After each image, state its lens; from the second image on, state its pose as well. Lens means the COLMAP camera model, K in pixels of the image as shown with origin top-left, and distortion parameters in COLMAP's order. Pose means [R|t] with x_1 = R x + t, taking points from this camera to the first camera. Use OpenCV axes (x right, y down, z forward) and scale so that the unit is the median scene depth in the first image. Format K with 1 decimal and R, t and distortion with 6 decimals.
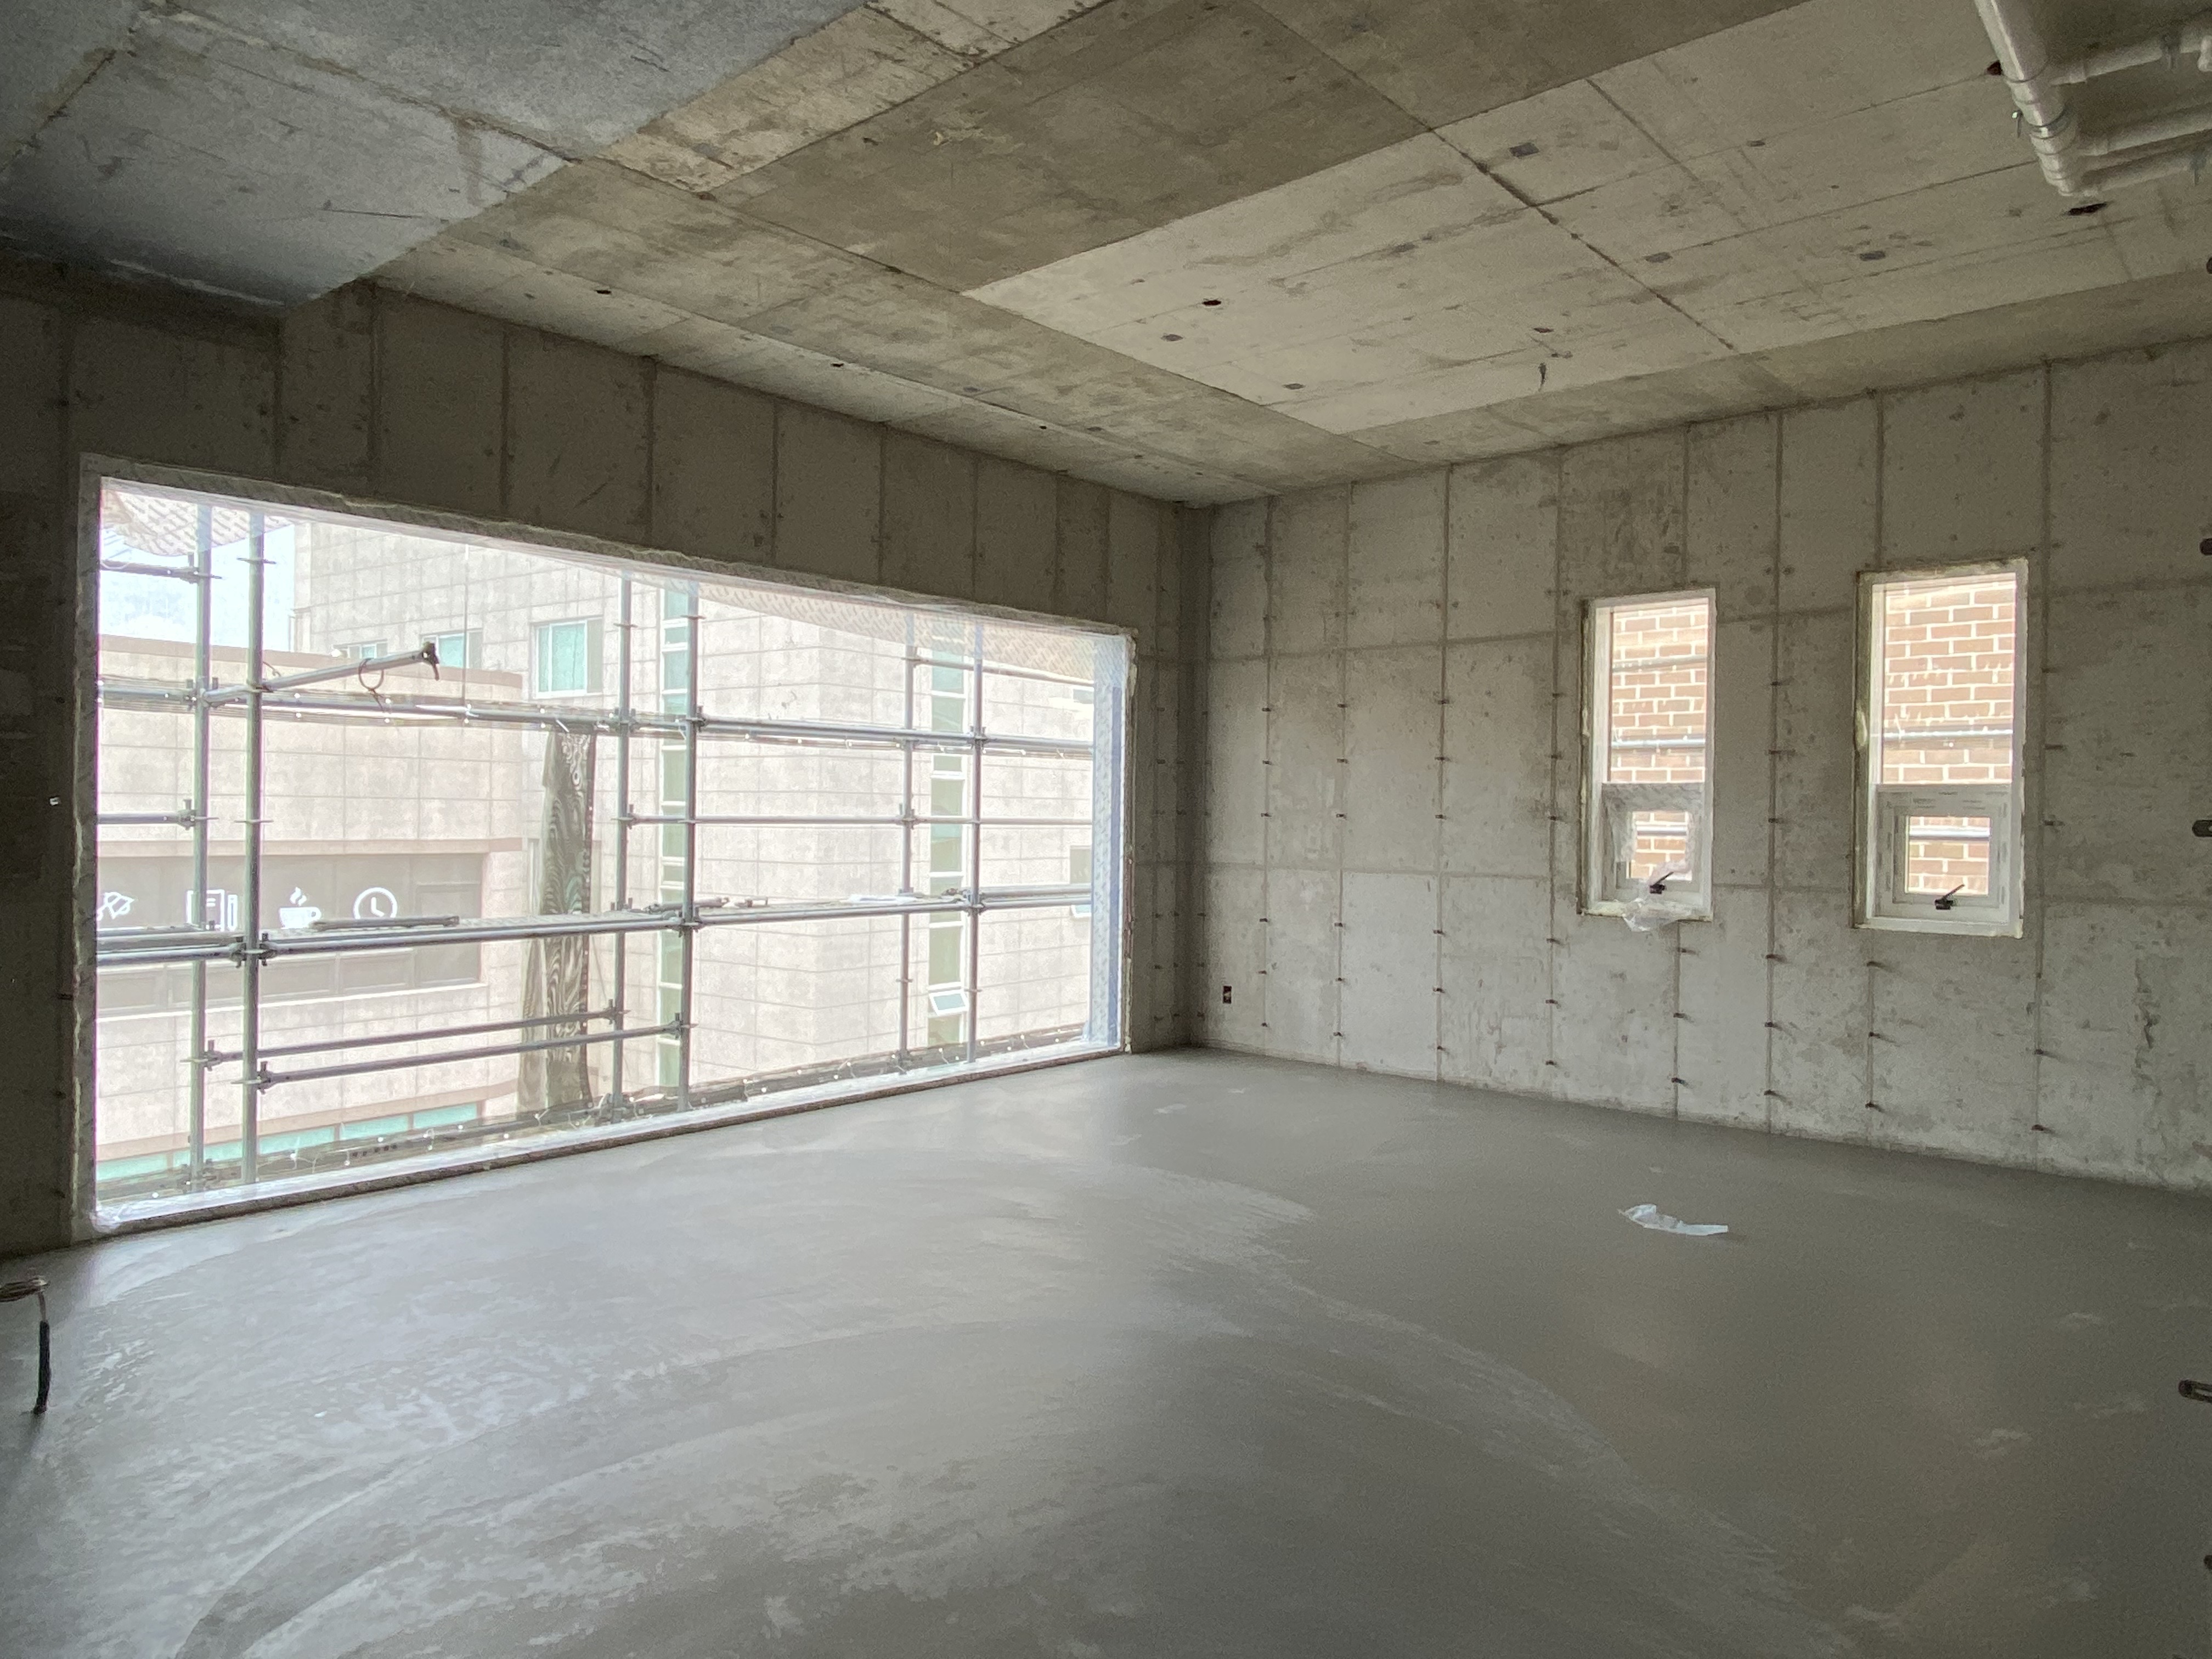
lens RADIAL K [[1439.5, 0, 1106.0], [0, 1439.5, 829.5], [0, 0, 1]] dist [0.000929, 0.001290]
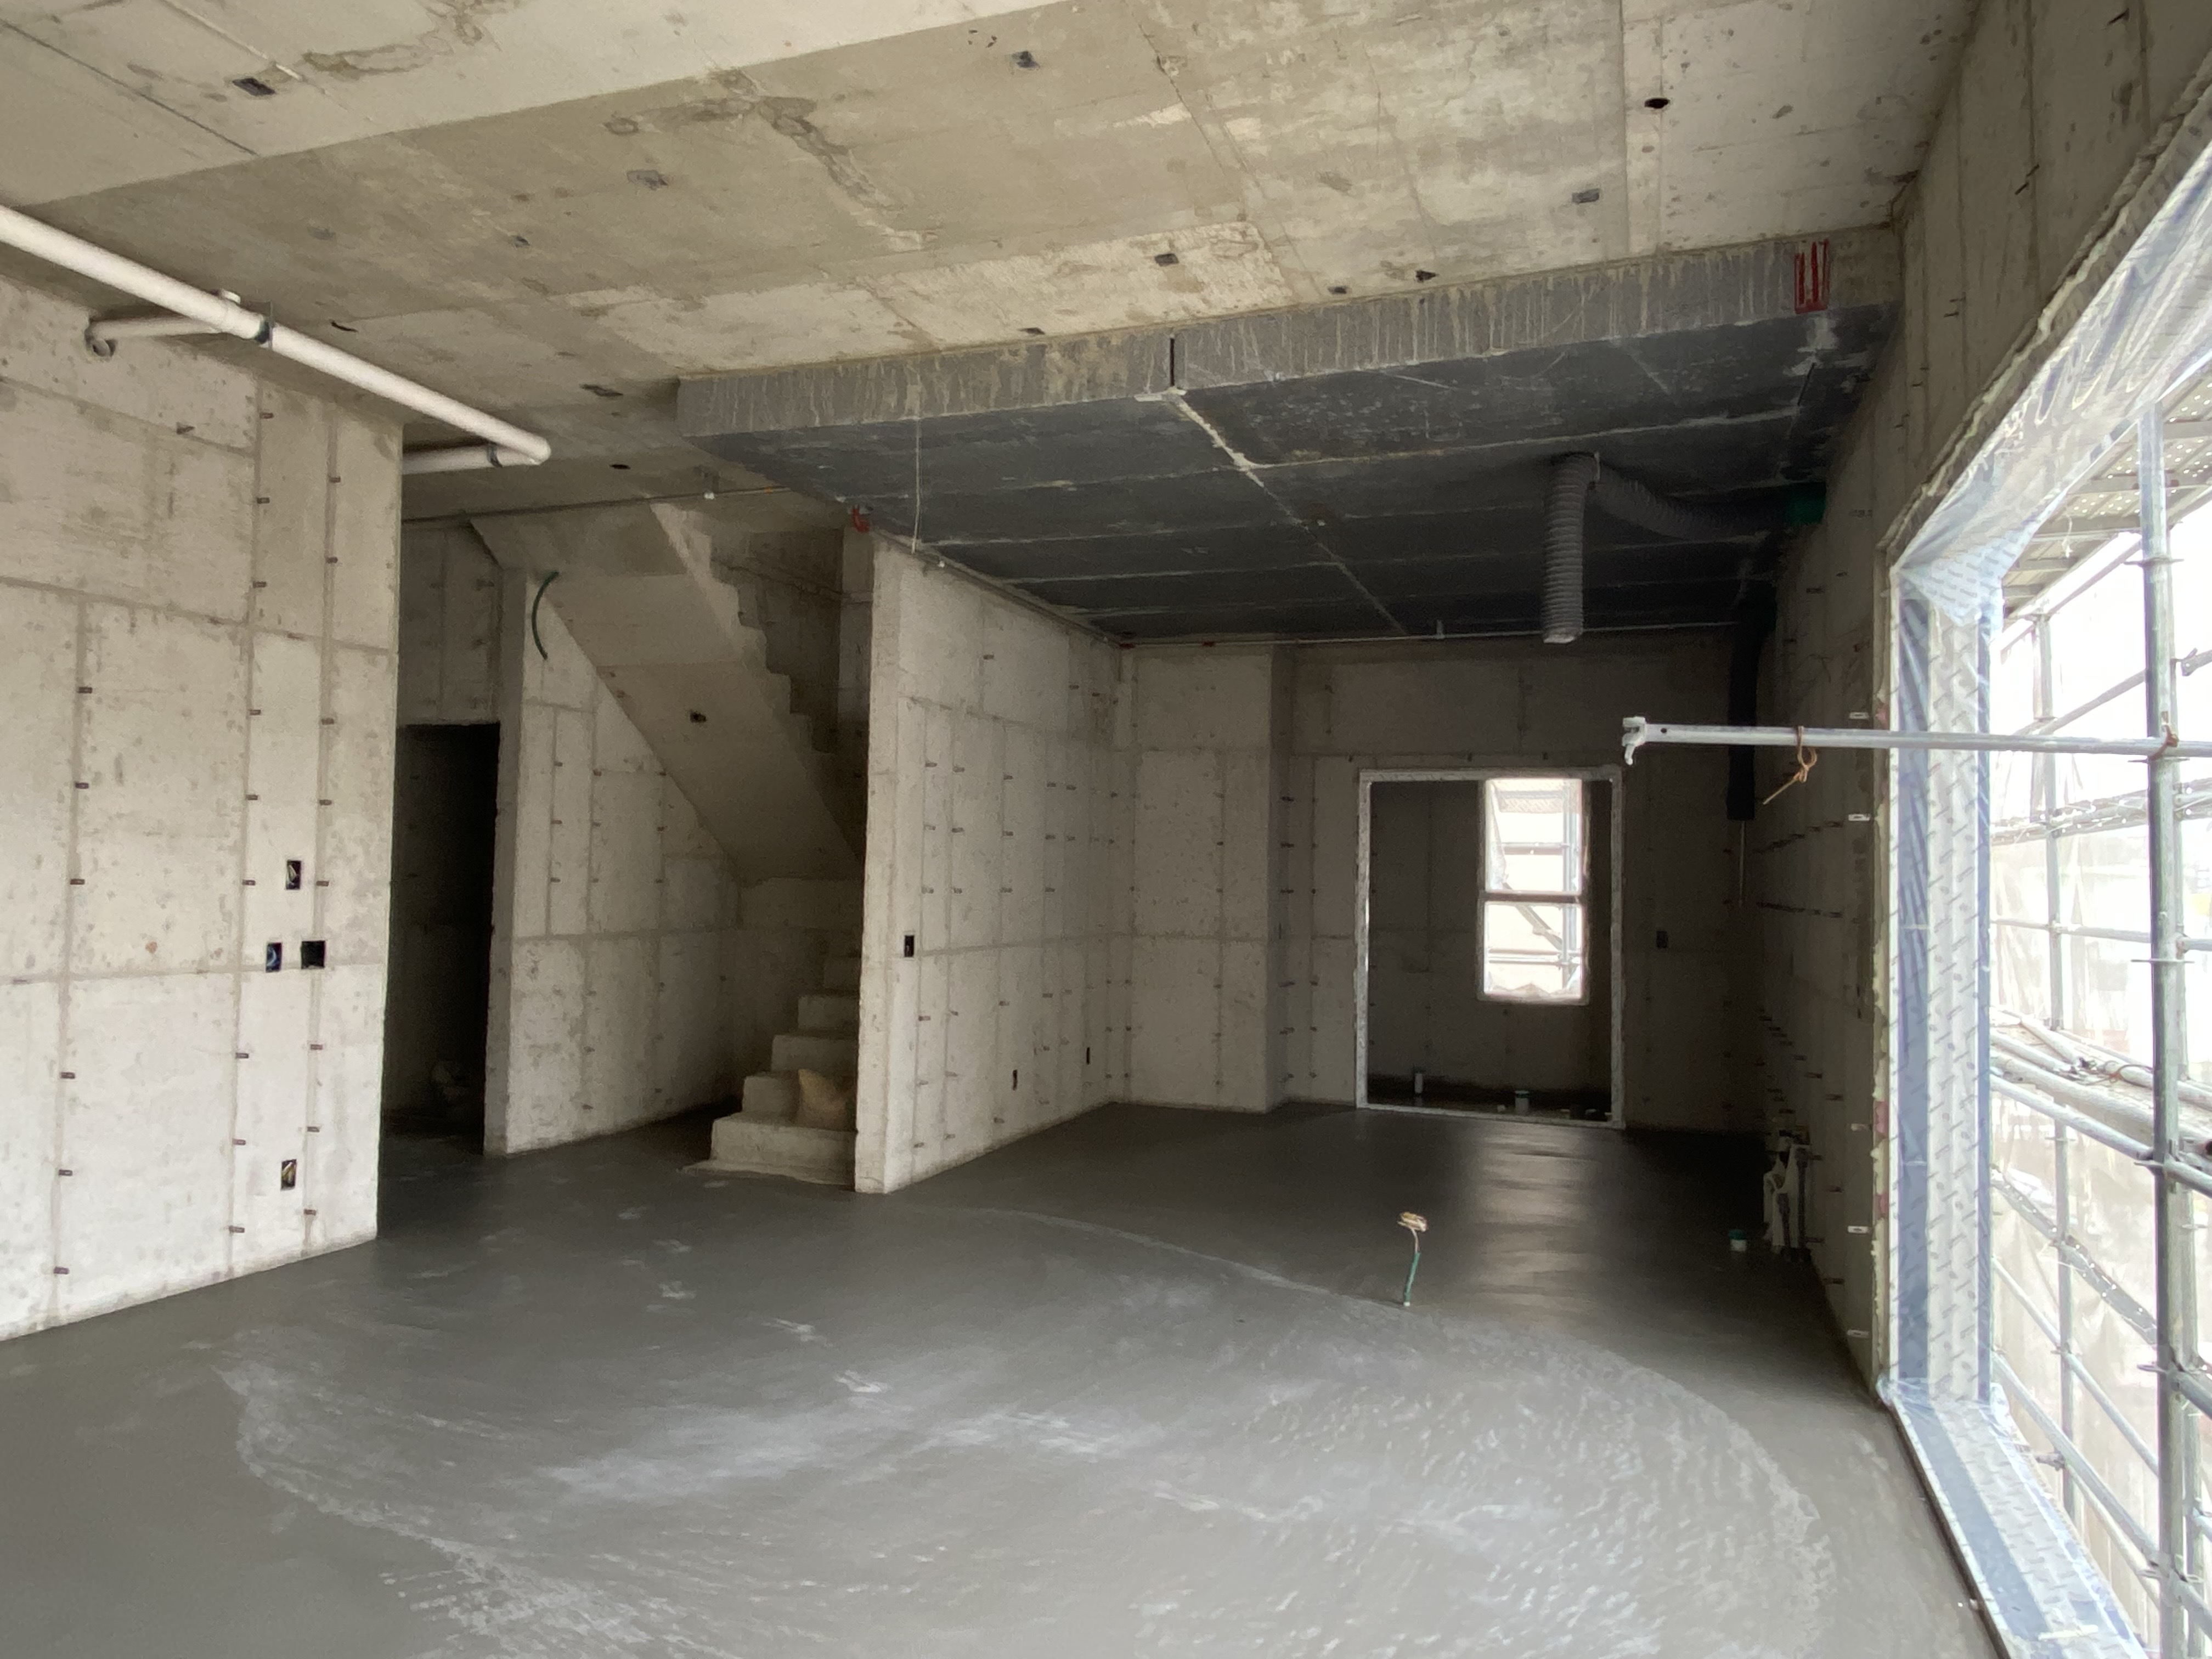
lens RADIAL K [[1439.5, 0, 1106.0], [0, 1439.5, 829.5], [0, 0, 1]] dist [0.000929, 0.001290]
pose [[-0.931389, -0.044014, -0.361355, 0.104167], [-0.037370, 0.998980, -0.025358, -0.037538], [0.362103, -0.010114, -0.932083, 1.776259]]
